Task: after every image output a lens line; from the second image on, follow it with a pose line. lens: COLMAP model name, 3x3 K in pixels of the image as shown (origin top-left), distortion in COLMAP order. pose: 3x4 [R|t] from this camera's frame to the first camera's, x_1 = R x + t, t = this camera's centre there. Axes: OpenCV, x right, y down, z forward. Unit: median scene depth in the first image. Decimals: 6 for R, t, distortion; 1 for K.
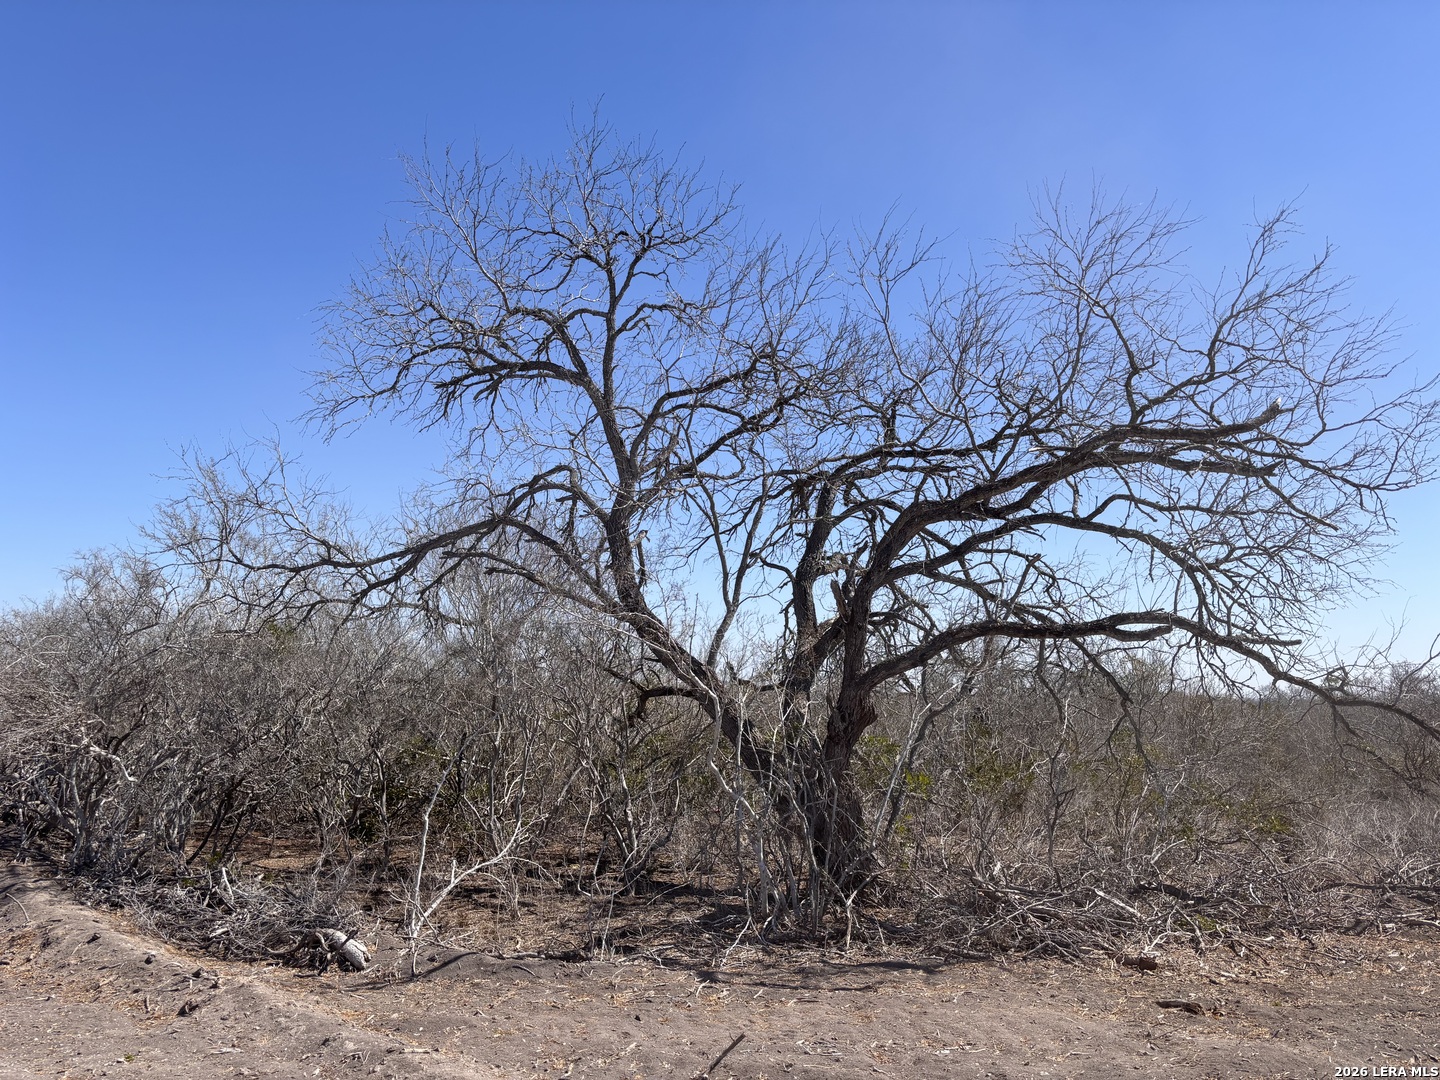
lens RADIAL K [[1095.4, 0, 721.3], [0, 1095.4, 536.0], [0, 0, 1]] dist [0.014704, -0.020596]
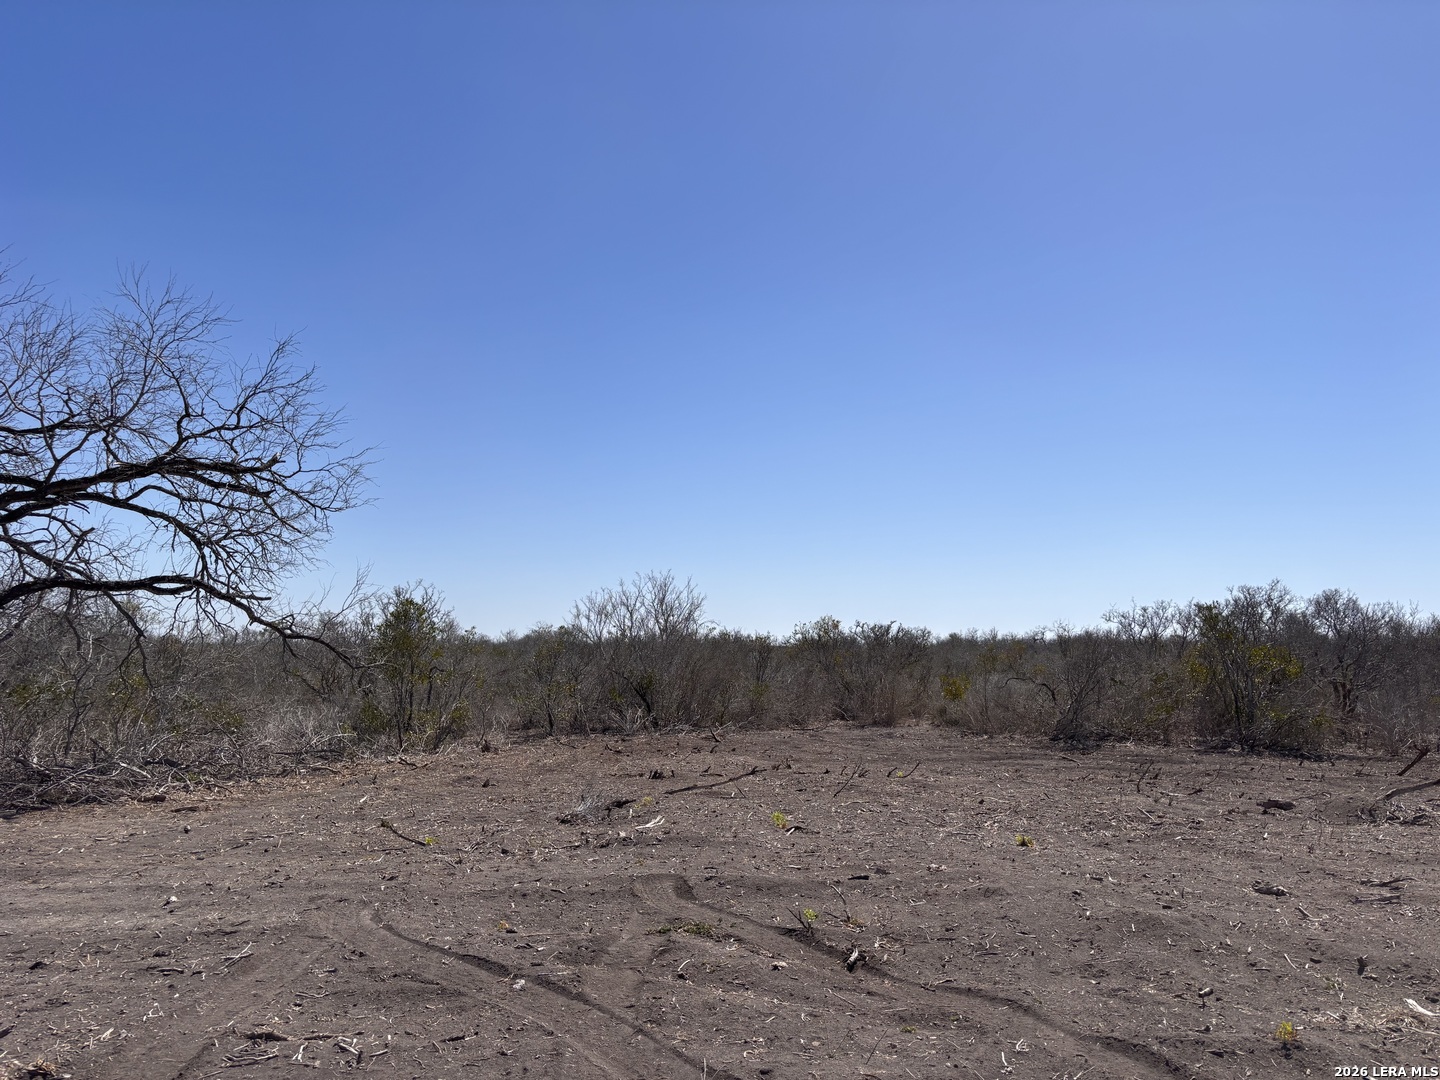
lens RADIAL K [[1095.4, 0, 720.7], [0, 1095.4, 540.4], [0, 0, 1]] dist [0.014704, -0.020596]
pose [[0.626175, 0.070797, 0.776462, -0.275061], [-0.112081, 0.993699, -0.000217, -0.053869], [-0.771584, -0.086890, 0.630165, -0.449401]]
